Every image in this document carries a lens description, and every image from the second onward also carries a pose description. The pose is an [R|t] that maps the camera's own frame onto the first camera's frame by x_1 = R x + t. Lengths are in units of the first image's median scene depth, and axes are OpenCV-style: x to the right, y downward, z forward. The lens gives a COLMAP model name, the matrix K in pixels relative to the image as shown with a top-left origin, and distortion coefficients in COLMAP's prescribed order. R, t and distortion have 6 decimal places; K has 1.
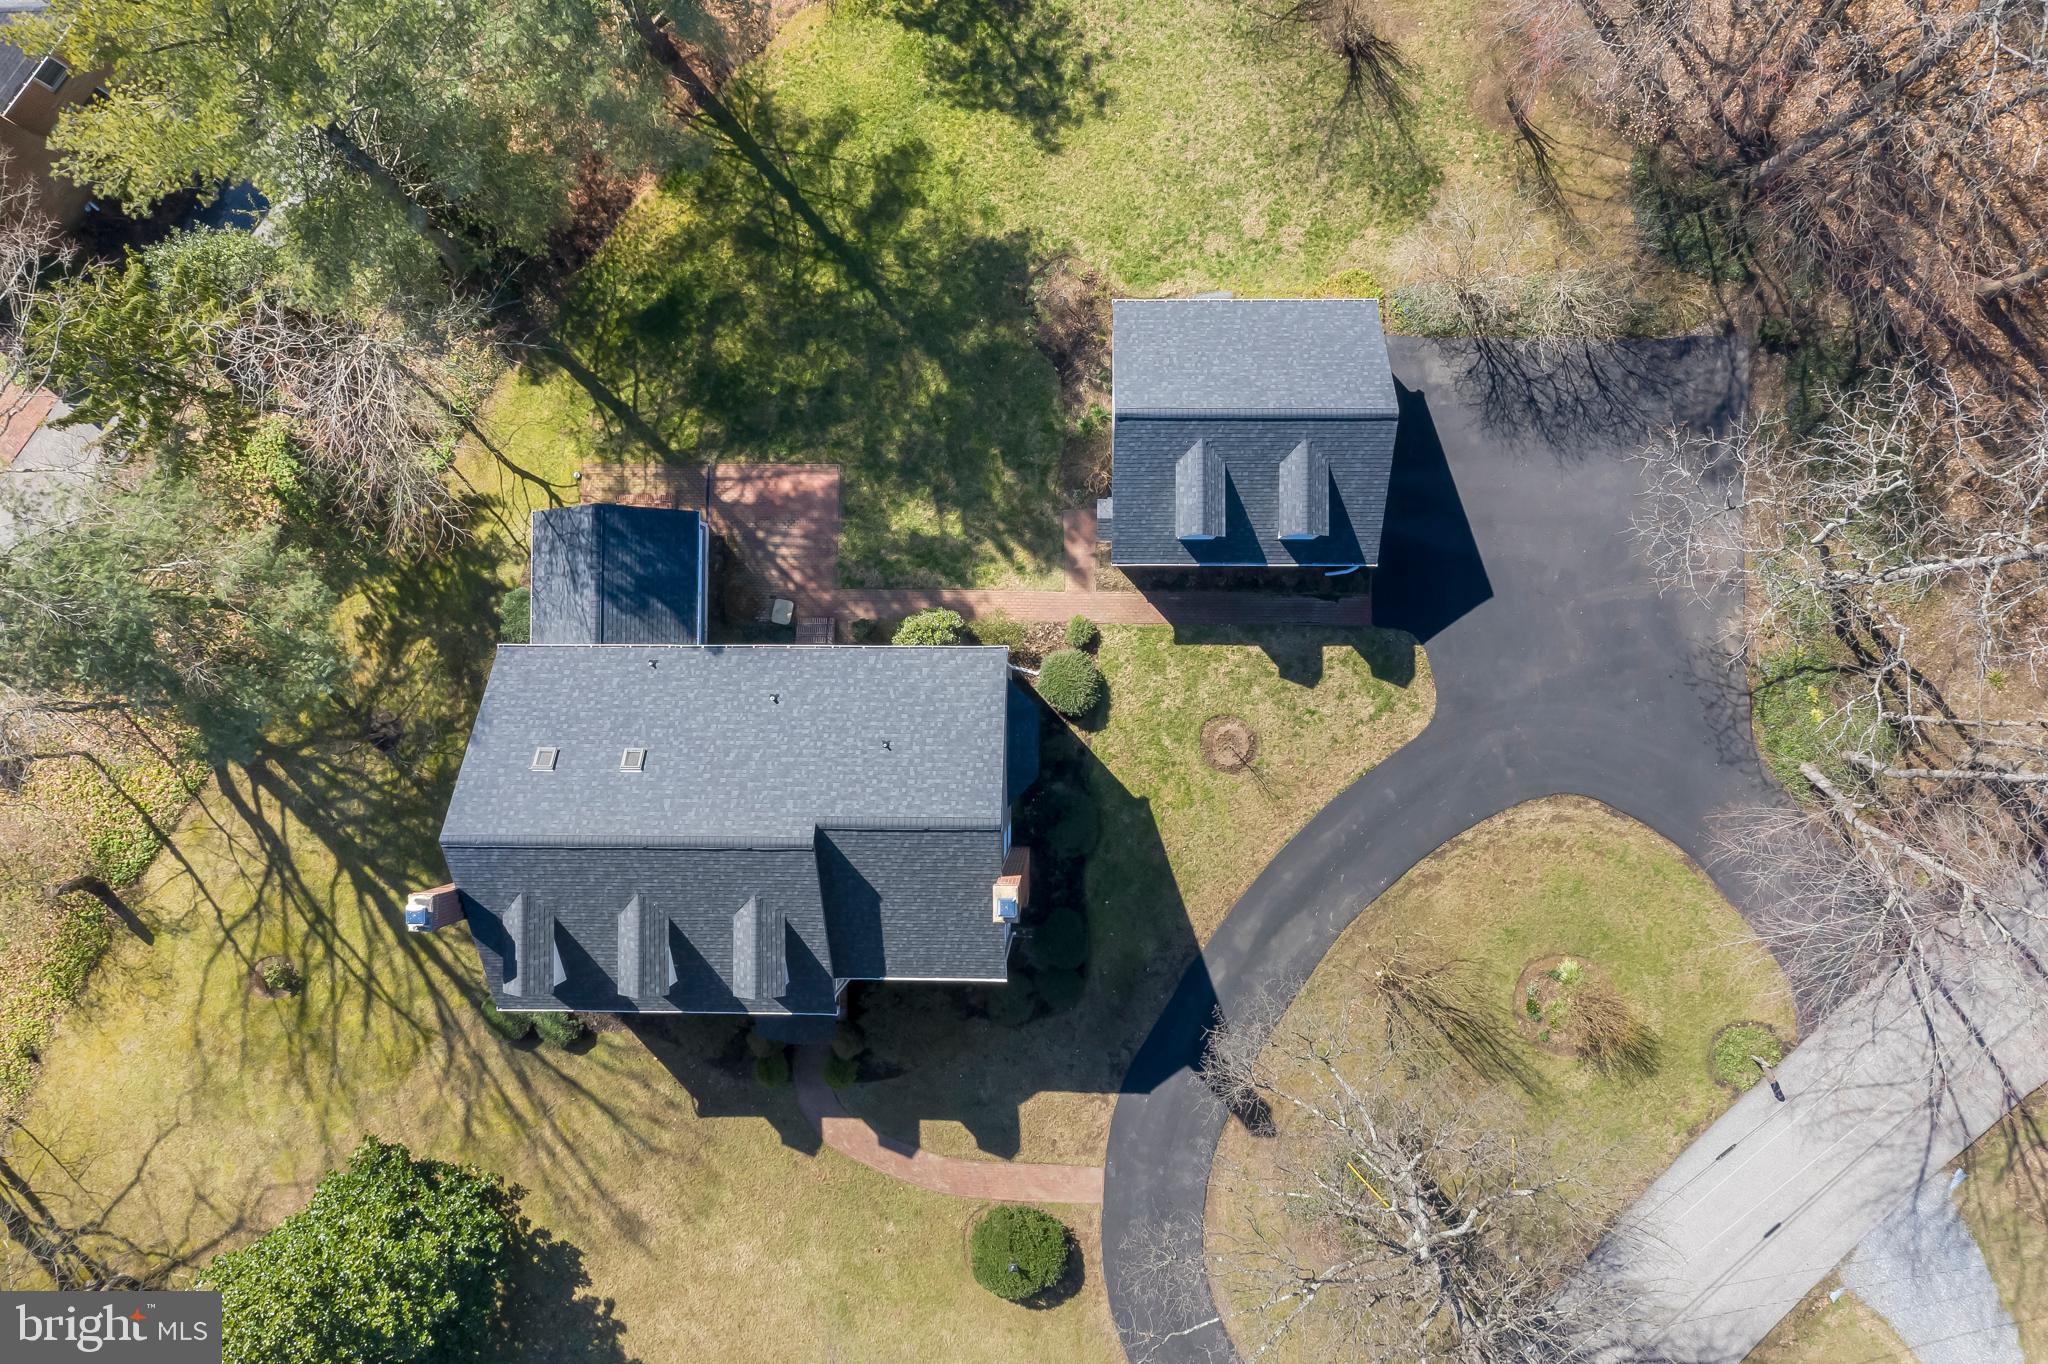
lens RADIAL K [[1632.5, 0, 1024.6], [0, 1632.5, 688.7], [0, 0, 1]] dist [-0.036903, -0.000234]
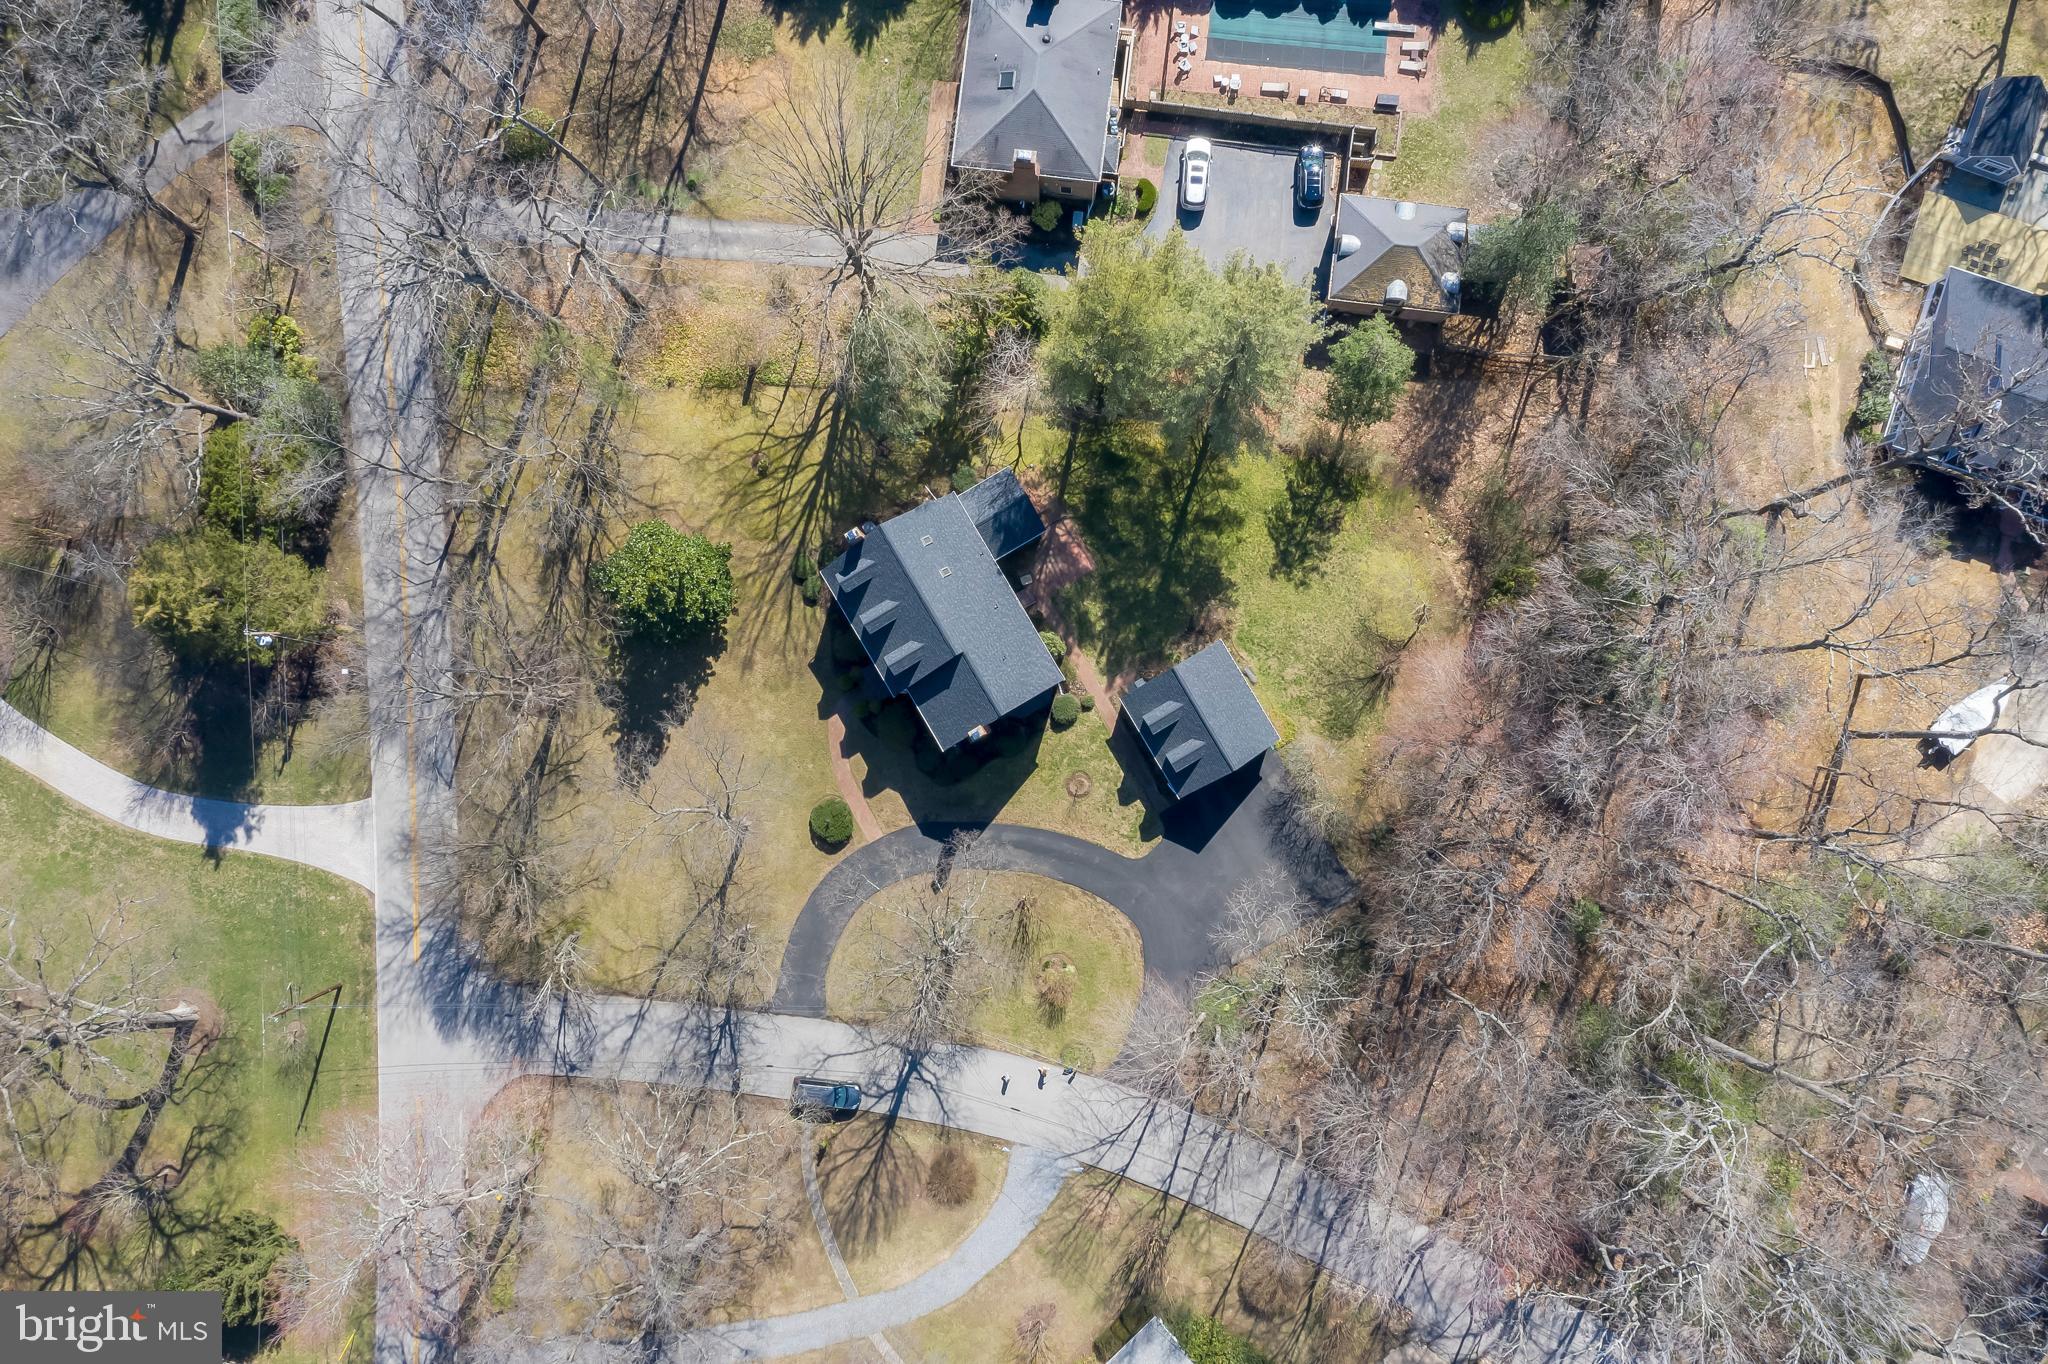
lens RADIAL K [[1632.5, 0, 1025.8], [0, 1632.5, 679.4], [0, 0, 1]] dist [-0.036903, -0.000234]
pose [[0.513019, 0.858239, 0.015411, -0.066955], [-0.858377, 0.512934, 0.009339, 0.001224], [0.000111, -0.018019, 0.999838, -1.190470]]
